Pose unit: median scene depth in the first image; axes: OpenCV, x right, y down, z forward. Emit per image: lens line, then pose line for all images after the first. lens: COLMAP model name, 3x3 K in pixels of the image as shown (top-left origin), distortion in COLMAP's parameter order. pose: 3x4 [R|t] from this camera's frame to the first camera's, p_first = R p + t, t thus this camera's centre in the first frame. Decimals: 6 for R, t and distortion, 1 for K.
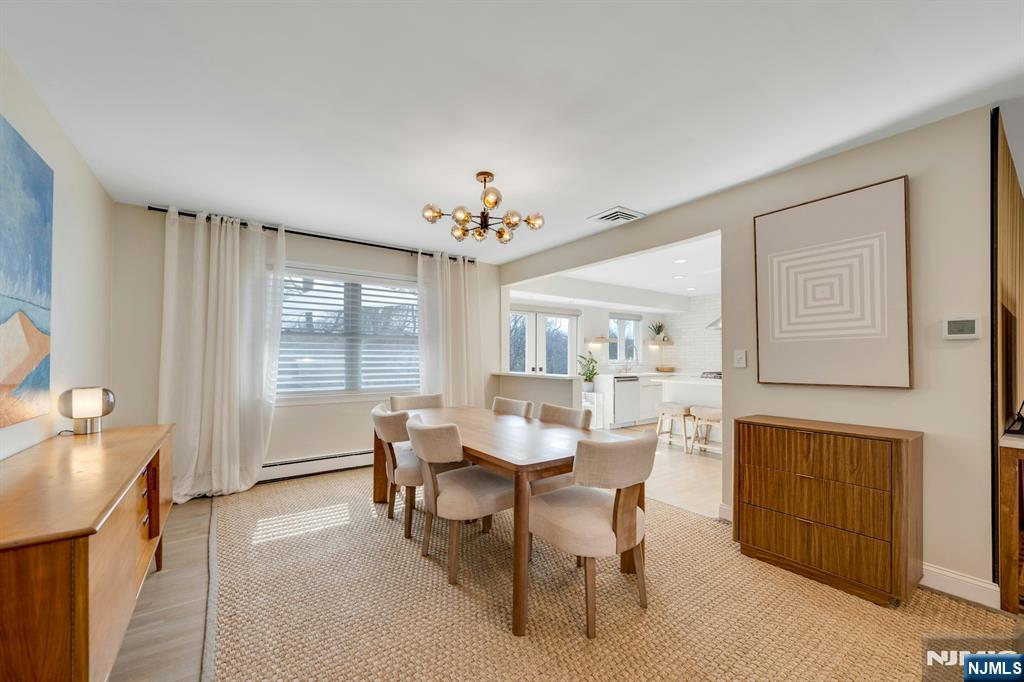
lens RADIAL K [[379.7, 0, 521.5], [0, 379.7, 353.6], [0, 0, 1]] dist [-0.001229, -0.000225]
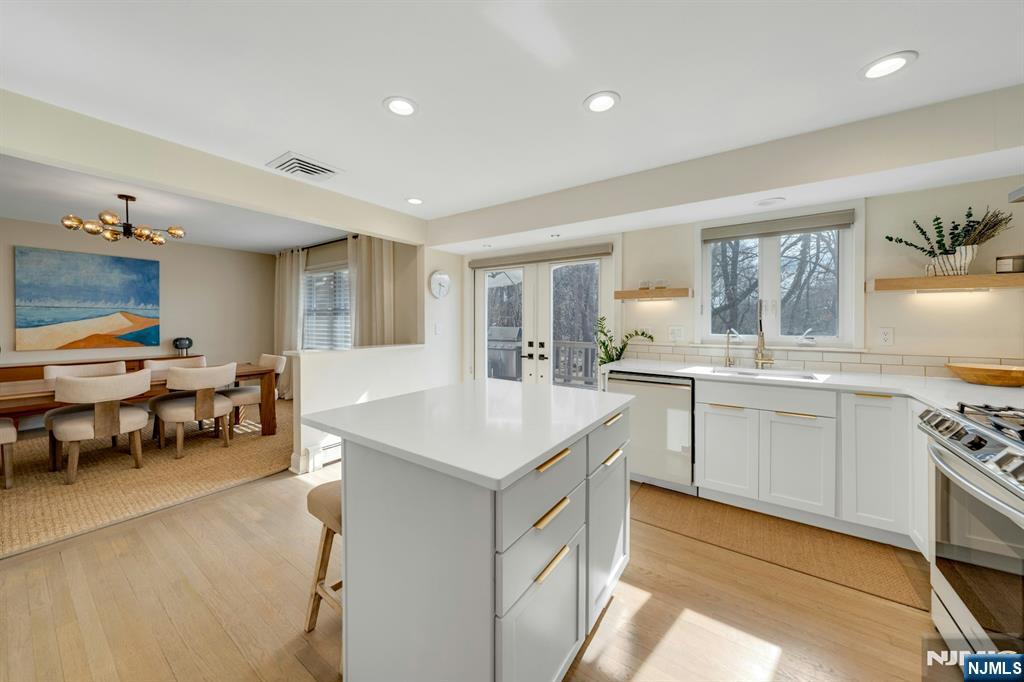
lens RADIAL K [[357.7, 0, 509.4], [0, 357.7, 326.2], [0, 0, 1]] dist [-0.000398, 0.000041]
pose [[0.334051, 0.005558, -0.942539, 0.534690], [0.001690, 0.999977, 0.006496, 0.003156], [0.942554, -0.003763, 0.334034, 0.614745]]
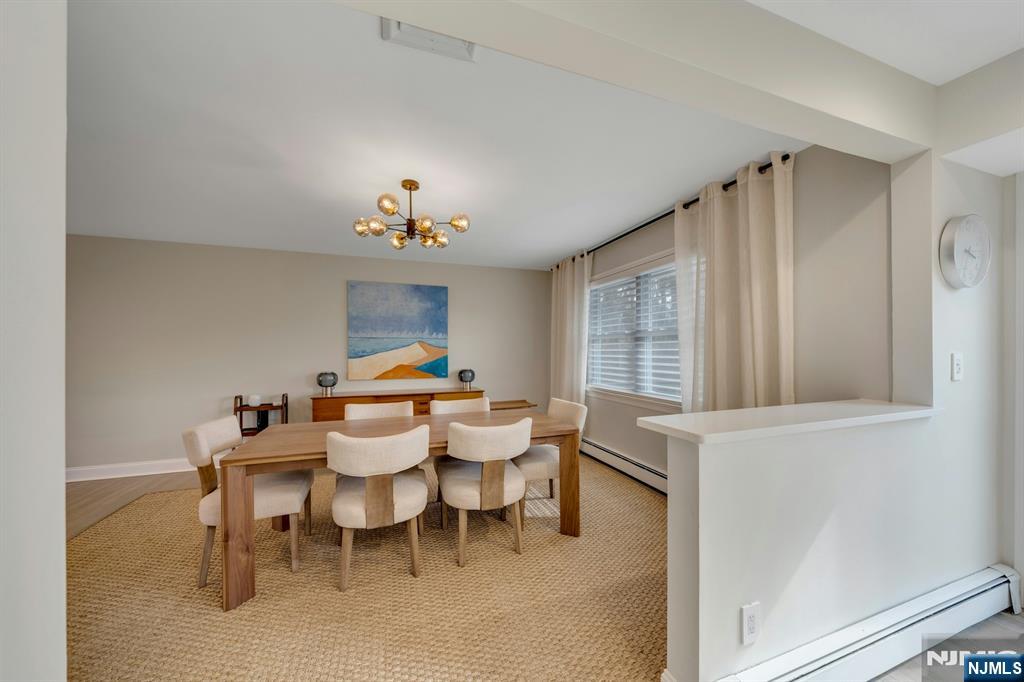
lens RADIAL K [[379.7, 0, 521.5], [0, 379.7, 353.6], [0, 0, 1]] dist [-0.001229, -0.000225]
pose [[-0.253809, 0.000379, -0.967254, 0.254122], [0.003221, 0.999995, -0.000453, 0.001507], [0.967249, -0.003231, -0.253809, 0.496868]]
